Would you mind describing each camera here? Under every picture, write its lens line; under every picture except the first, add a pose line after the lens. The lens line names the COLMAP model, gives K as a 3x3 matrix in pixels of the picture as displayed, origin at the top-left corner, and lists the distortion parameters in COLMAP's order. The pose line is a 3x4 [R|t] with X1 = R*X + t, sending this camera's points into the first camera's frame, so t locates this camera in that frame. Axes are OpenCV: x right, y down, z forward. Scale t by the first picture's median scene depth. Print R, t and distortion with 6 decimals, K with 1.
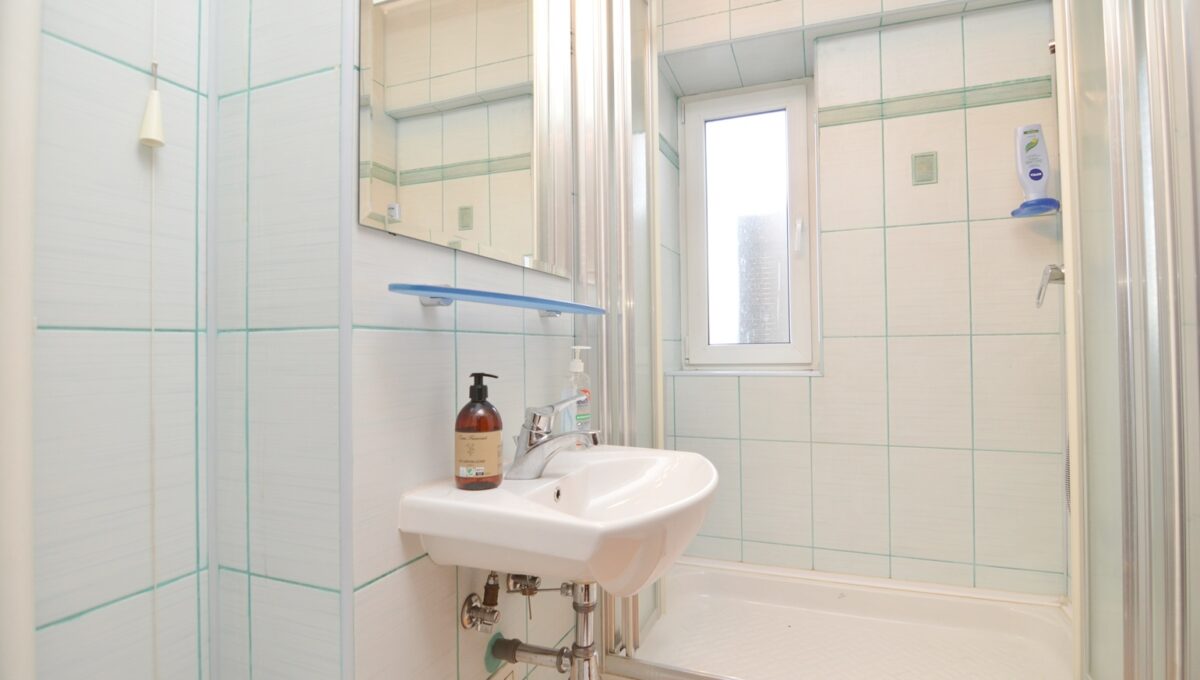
lens RADIAL K [[589.9, 0, 596.1], [0, 589.9, 340.5], [0, 0, 1]] dist [0.001491, -0.015966]
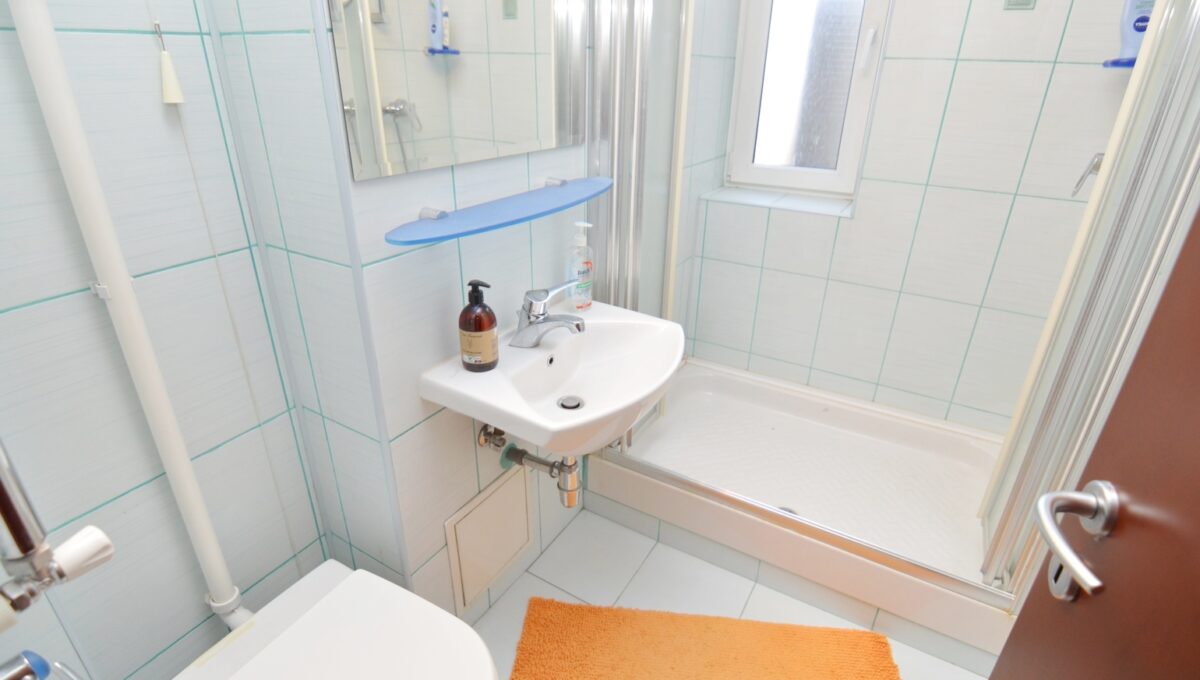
lens RADIAL K [[589.9, 0, 596.1], [0, 589.9, 340.5], [0, 0, 1]] dist [0.001491, -0.015966]
pose [[0.988085, 0.089568, -0.125164, 0.204452], [-0.025890, 0.898365, 0.438487, -0.367783], [0.151717, -0.430022, 0.889979, -0.083615]]
